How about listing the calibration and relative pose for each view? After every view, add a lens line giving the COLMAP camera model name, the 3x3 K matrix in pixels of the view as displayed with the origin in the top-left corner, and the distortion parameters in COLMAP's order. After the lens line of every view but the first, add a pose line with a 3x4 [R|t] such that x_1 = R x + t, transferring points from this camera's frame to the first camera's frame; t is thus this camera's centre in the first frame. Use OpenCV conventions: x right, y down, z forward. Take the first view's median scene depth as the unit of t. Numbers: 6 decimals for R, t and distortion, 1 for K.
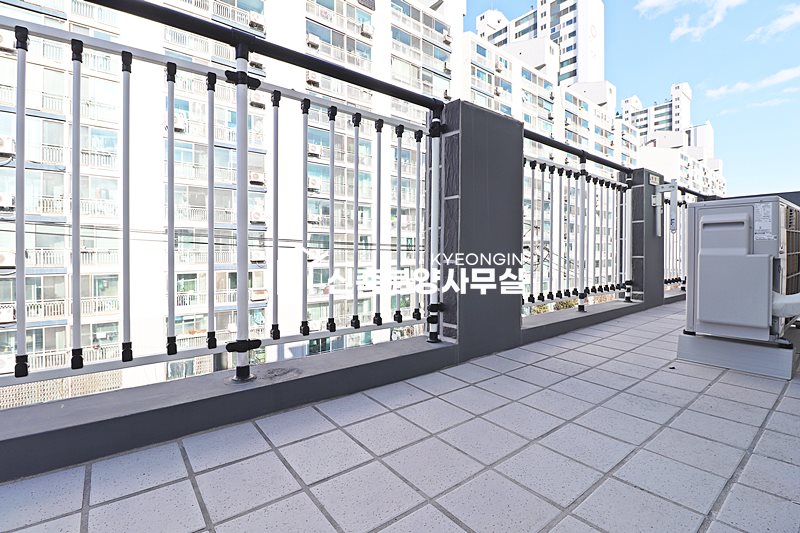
lens RADIAL K [[371.2, 0, 401.1], [0, 371.2, 260.3], [0, 0, 1]] dist [-0.005383, -0.007565]
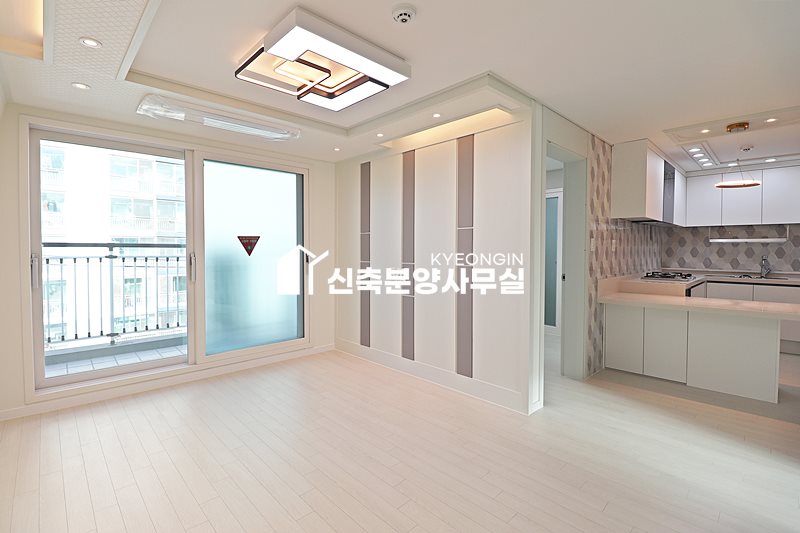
lens RADIAL K [[371.2, 0, 403.2], [0, 371.2, 260.6], [0, 0, 1]] dist [-0.005383, -0.007565]
pose [[0.995810, 0.002238, 0.091419, 1.873270], [-0.003405, 0.999915, 0.012605, -0.490755], [-0.091383, -0.012863, 0.995733, -2.539420]]
